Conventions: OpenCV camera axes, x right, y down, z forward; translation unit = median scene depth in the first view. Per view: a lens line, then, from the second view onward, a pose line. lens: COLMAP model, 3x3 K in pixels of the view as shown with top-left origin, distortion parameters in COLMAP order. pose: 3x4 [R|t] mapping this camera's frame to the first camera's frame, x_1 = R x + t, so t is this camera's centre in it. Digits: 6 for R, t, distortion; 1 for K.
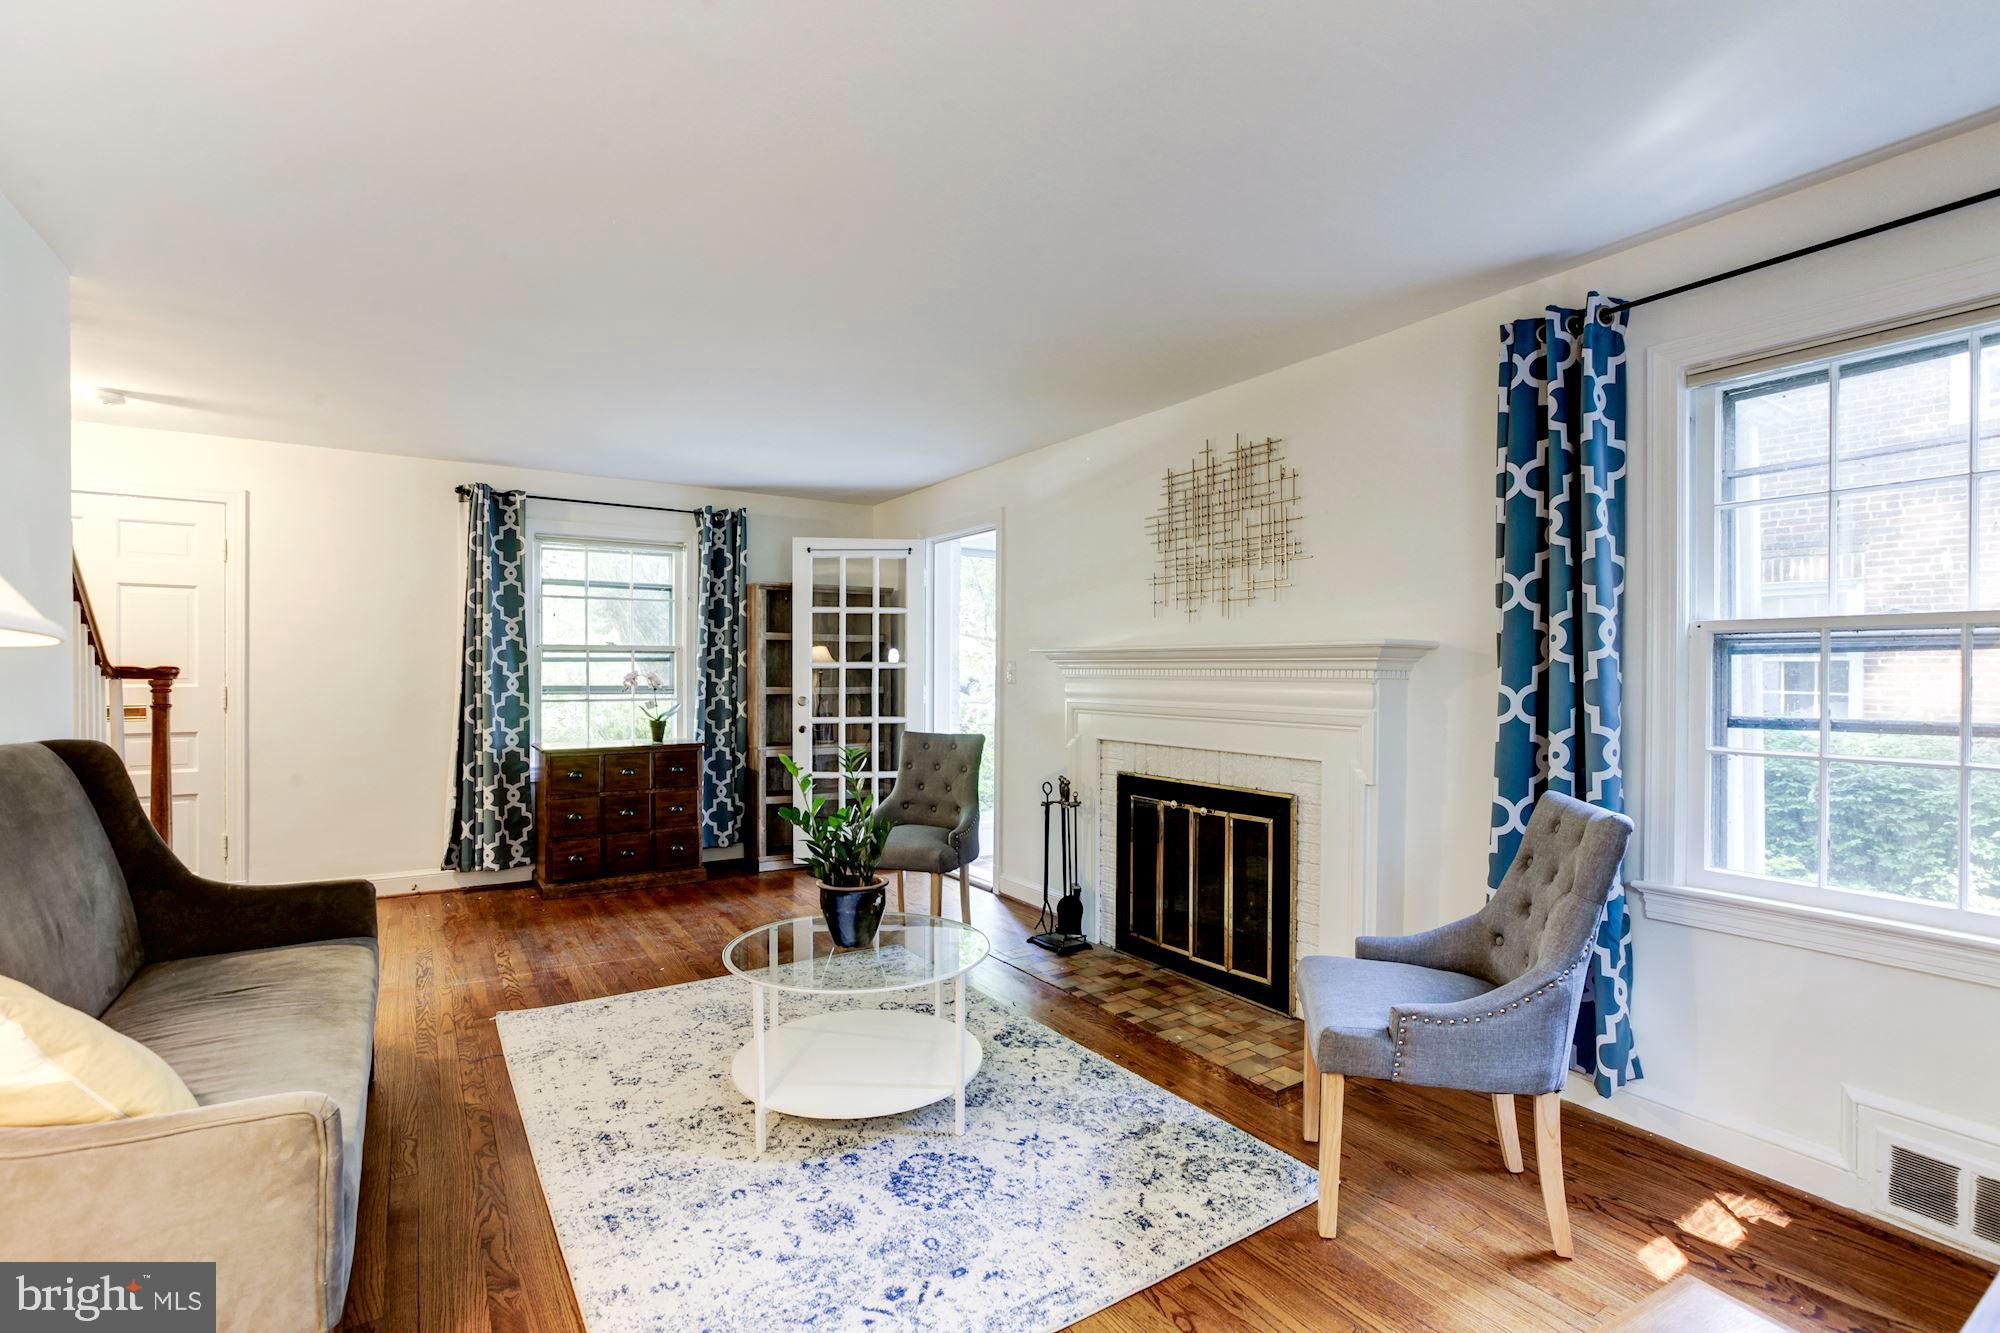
lens RADIAL K [[914.8, 0, 1003.4], [0, 914.8, 673.1], [0, 0, 1]] dist [-0.064608, 0.044580]
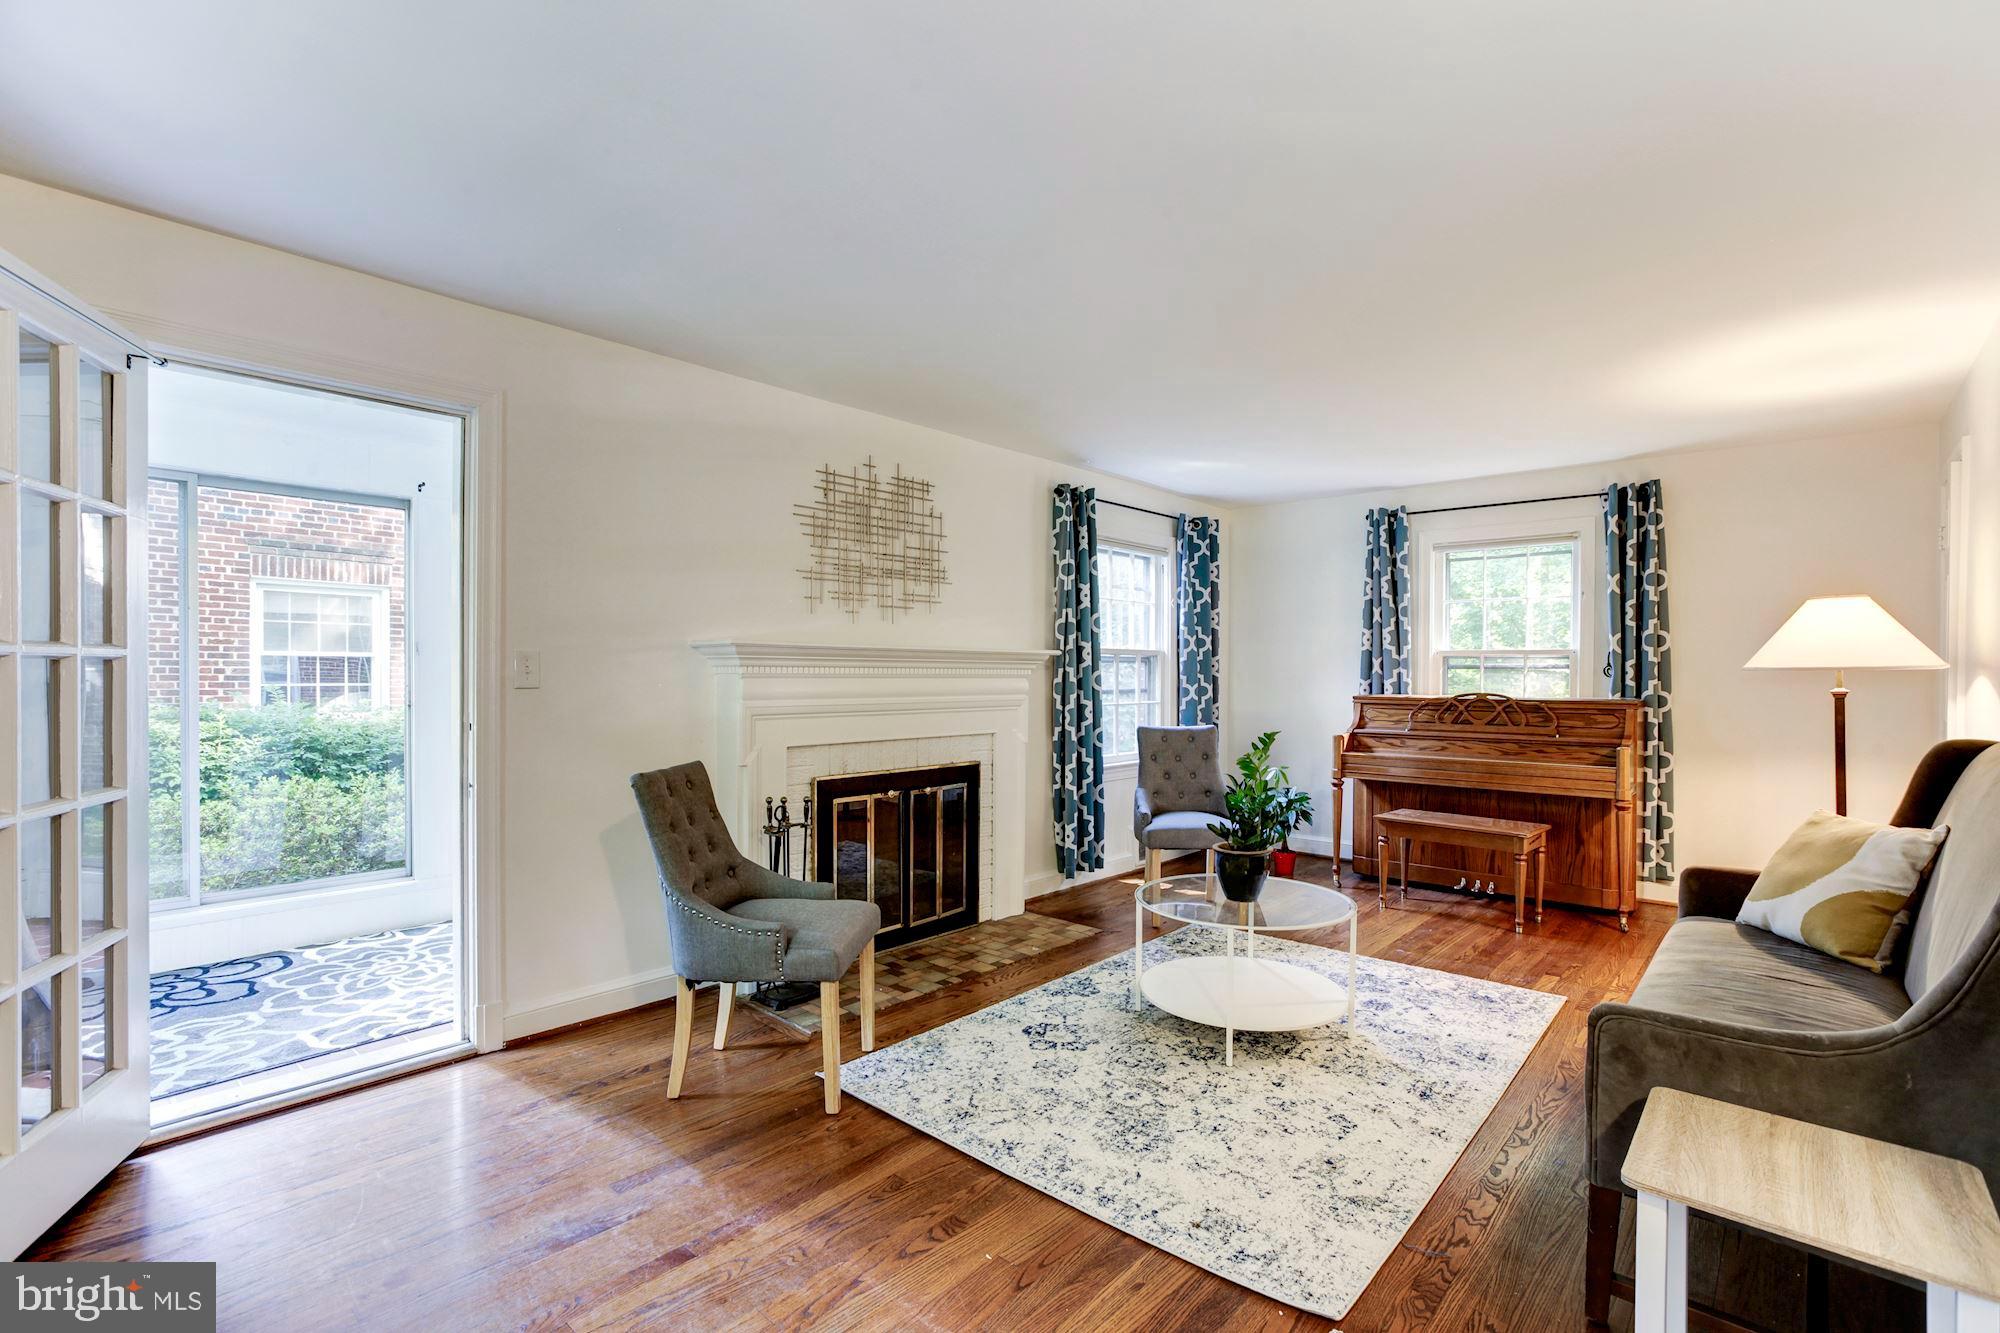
lens RADIAL K [[914.8, 0, 1003.4], [0, 914.8, 673.1], [0, 0, 1]] dist [-0.064608, 0.044580]
pose [[-0.249680, -0.008296, 0.968293, -0.941355], [-0.003045, 0.999965, 0.007782, -0.006935], [-0.968324, -0.001005, -0.249696, 1.211823]]
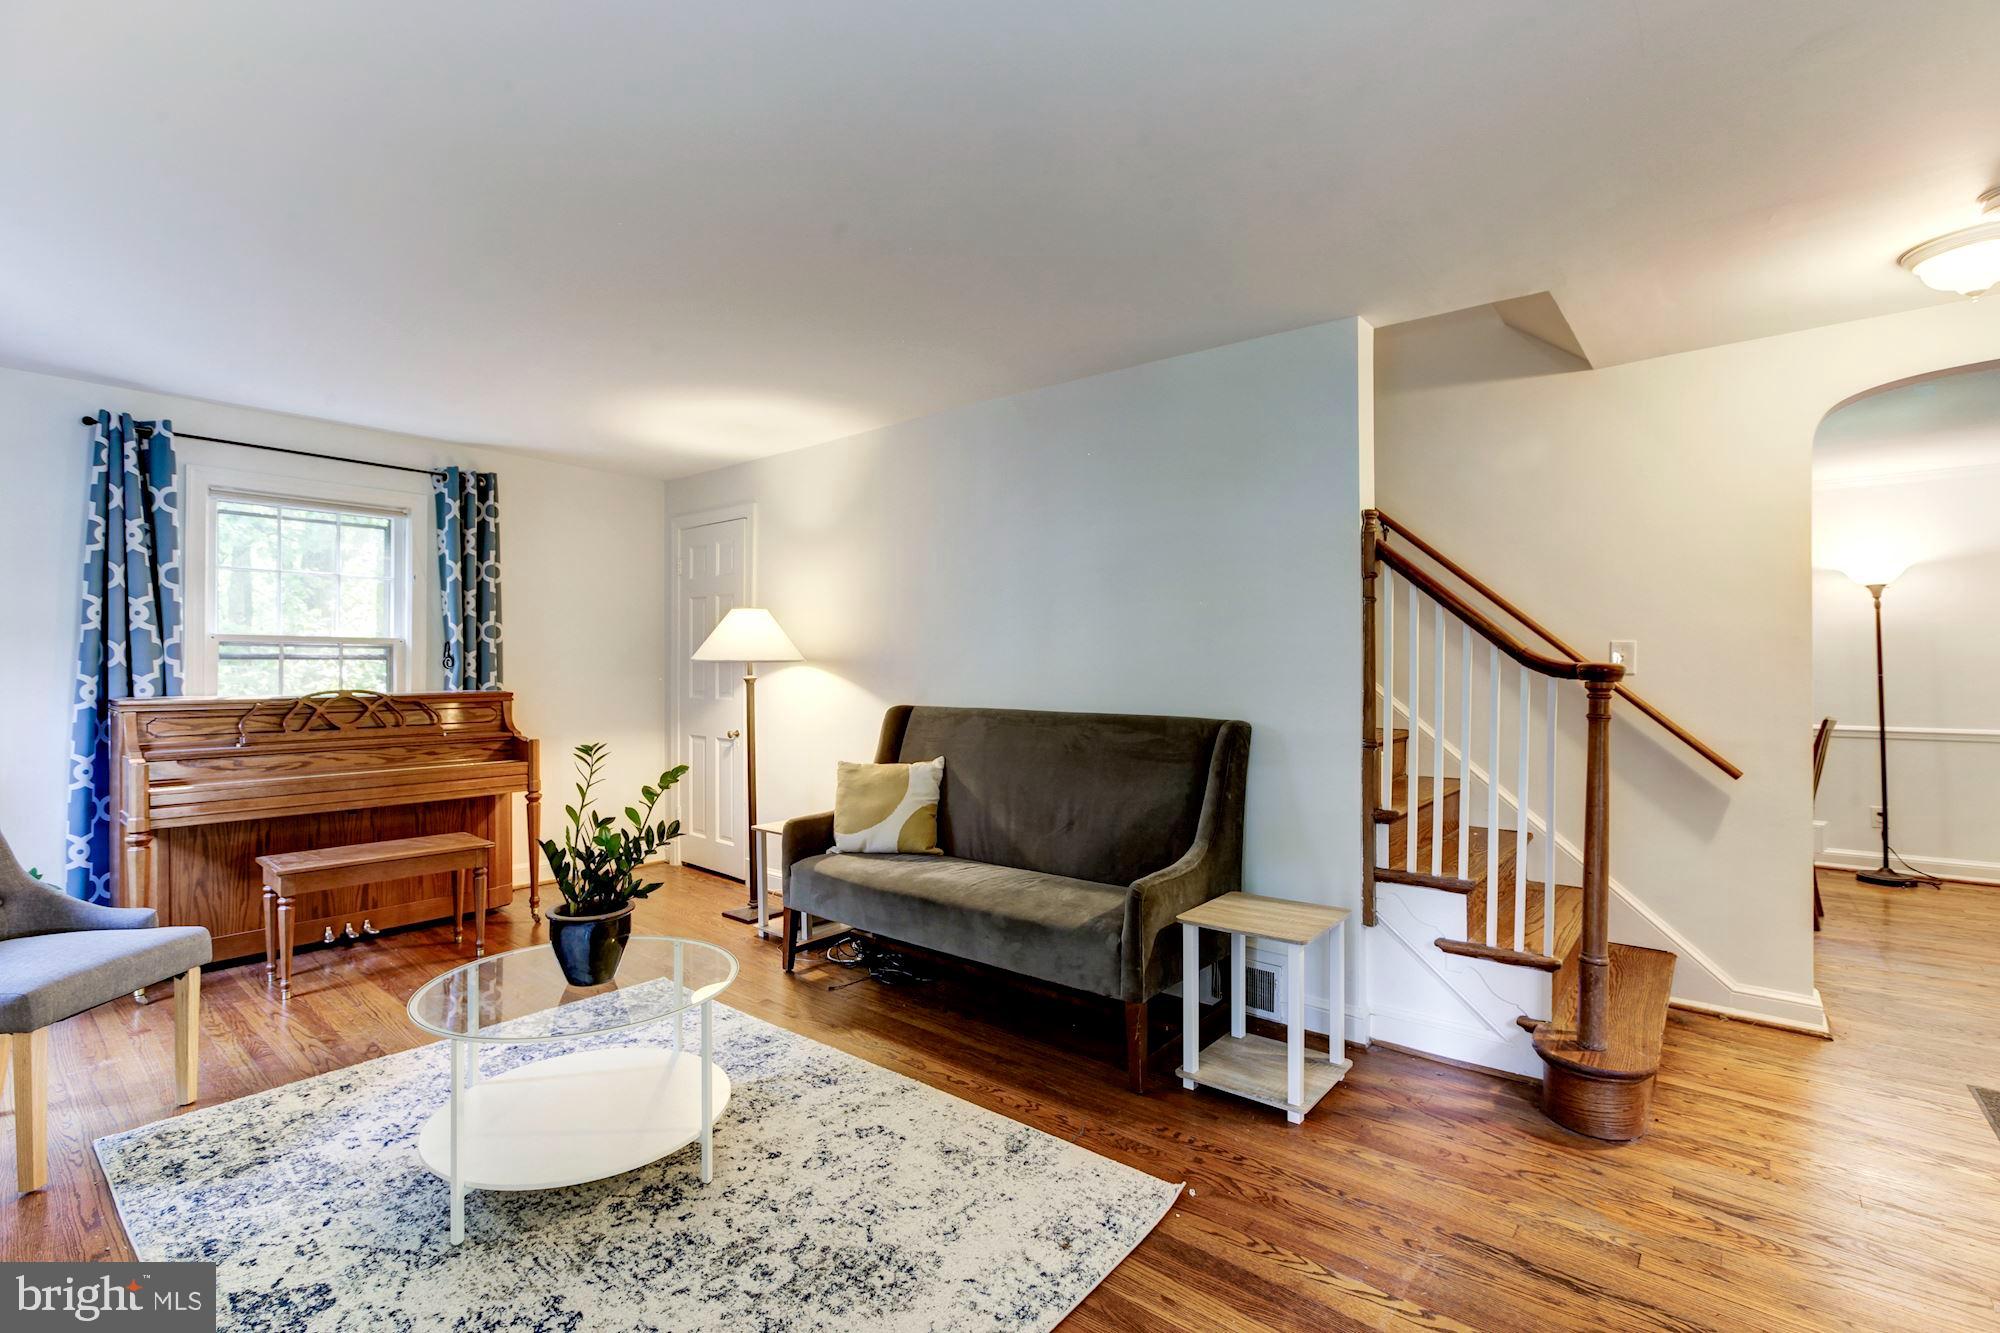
lens RADIAL K [[904.2, 0, 1007.0], [0, 904.2, 666.7], [0, 0, 1]] dist [-0.000242, 0.001021]
pose [[-0.957000, -0.009060, -0.289946, -0.219284], [-0.010394, 0.999941, 0.003061, -0.008687], [0.289901, 0.005943, -0.957038, 1.469729]]
